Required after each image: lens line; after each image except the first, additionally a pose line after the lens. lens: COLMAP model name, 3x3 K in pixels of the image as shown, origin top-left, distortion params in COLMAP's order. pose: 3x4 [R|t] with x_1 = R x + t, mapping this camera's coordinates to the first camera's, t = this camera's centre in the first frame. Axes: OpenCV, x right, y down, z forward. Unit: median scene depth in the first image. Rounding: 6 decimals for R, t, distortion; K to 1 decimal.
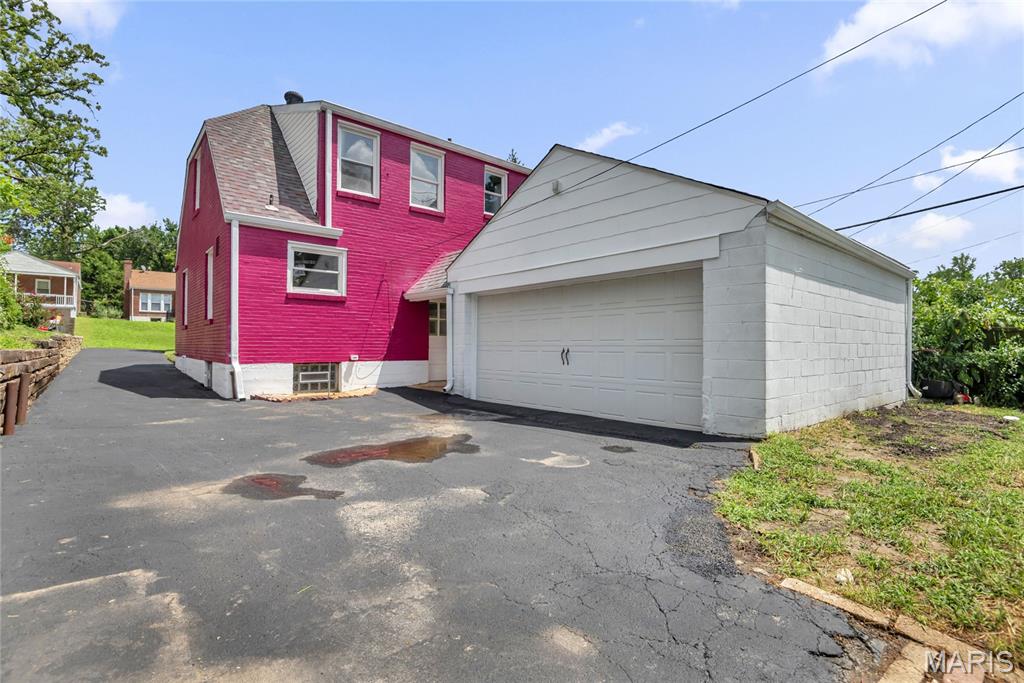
lens RADIAL K [[484.6, 0, 512.0], [0, 484.6, 341.5], [0, 0, 1]] dist [-0.025809, 0.000085]
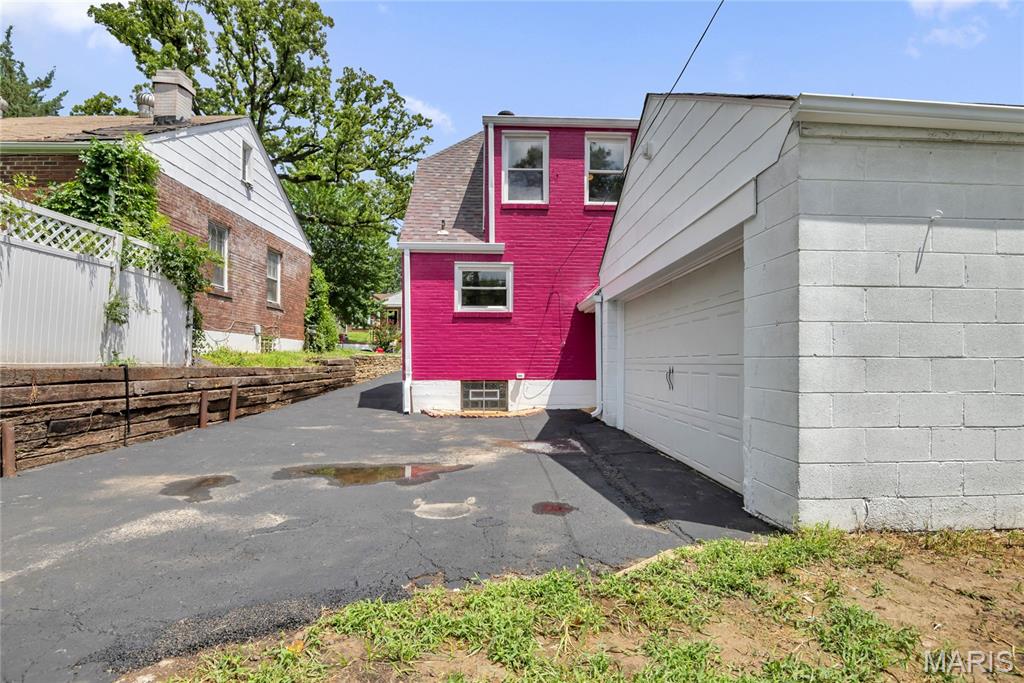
lens RADIAL K [[538.3, 0, 516.2], [0, 538.3, 358.2], [0, 0, 1]] dist [-0.024397, -0.000720]
pose [[0.781275, -0.006007, -0.624158, 0.346822], [0.007649, 0.999971, -0.000049, -0.001582], [0.624140, -0.004736, 0.781298, 0.174407]]
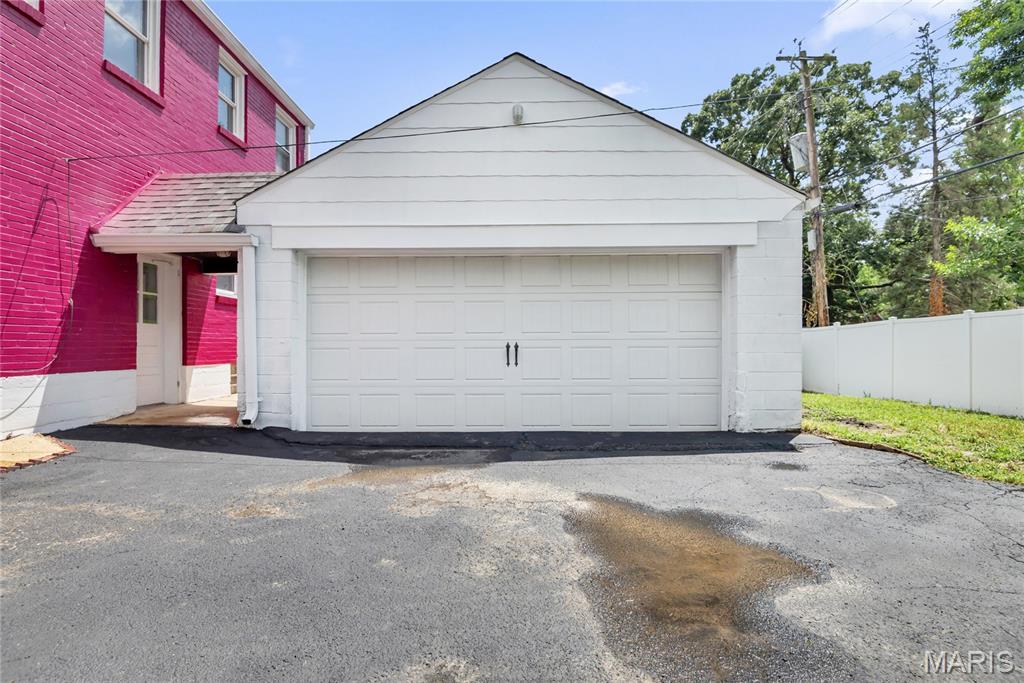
lens RADIAL K [[484.6, 0, 512.0], [0, 484.6, 341.5], [0, 0, 1]] dist [-0.025809, 0.000085]
pose [[0.661653, -0.004543, 0.749796, -0.342011], [-0.002400, 0.999964, 0.008177, 0.004798], [-0.749806, -0.007210, 0.661618, 0.416098]]
